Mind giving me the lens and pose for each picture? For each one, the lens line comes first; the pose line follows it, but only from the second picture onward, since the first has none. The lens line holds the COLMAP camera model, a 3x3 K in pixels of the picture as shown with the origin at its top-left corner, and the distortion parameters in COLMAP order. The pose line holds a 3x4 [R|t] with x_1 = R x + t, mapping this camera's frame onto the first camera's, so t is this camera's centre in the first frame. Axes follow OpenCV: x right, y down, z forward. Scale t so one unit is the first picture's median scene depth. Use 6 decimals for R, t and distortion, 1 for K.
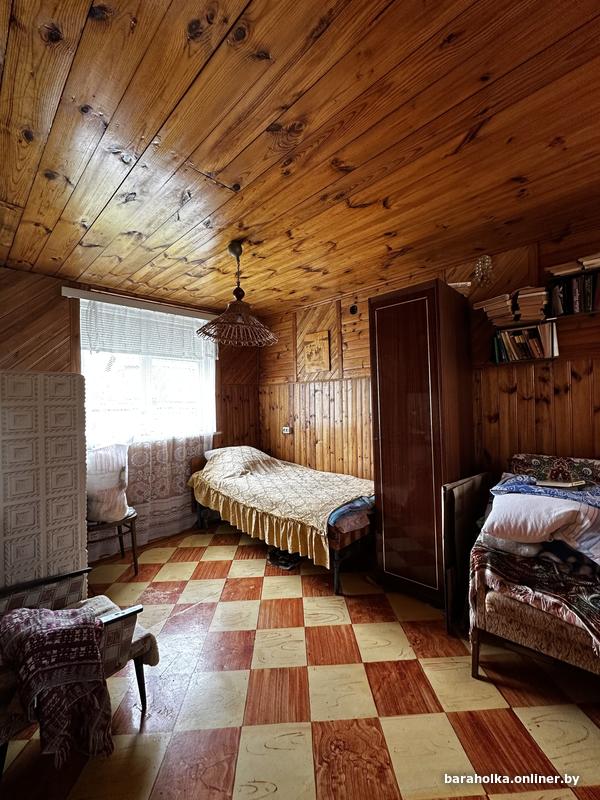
lens RADIAL K [[318.8, 0, 301.3], [0, 318.8, 399.0], [0, 0, 1]] dist [-0.003494, 0.000249]
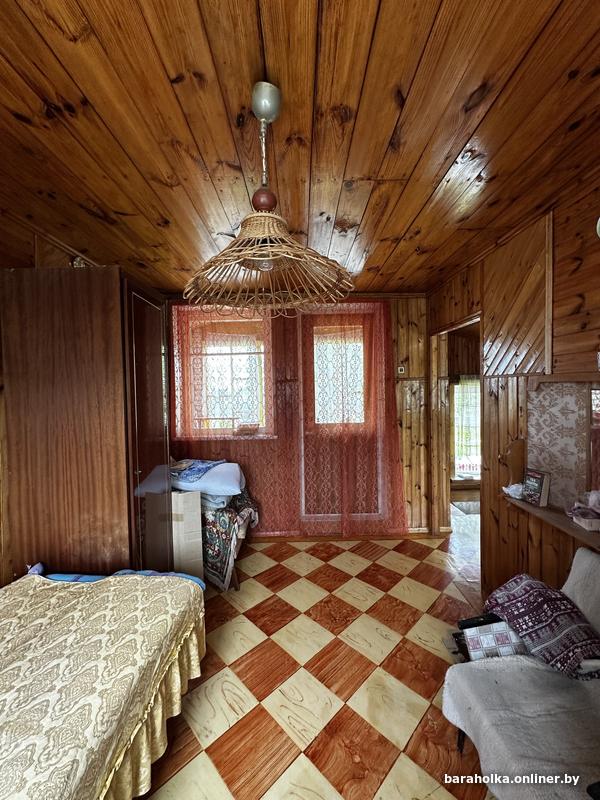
lens RADIAL K [[318.8, 0, 301.3], [0, 318.8, 399.0], [0, 0, 1]] dist [-0.003494, 0.000249]
pose [[-0.673845, 0.009457, 0.738813, -0.772677], [0.021138, 0.999756, 0.006482, -0.055804], [-0.738571, 0.019985, -0.673880, 1.708290]]
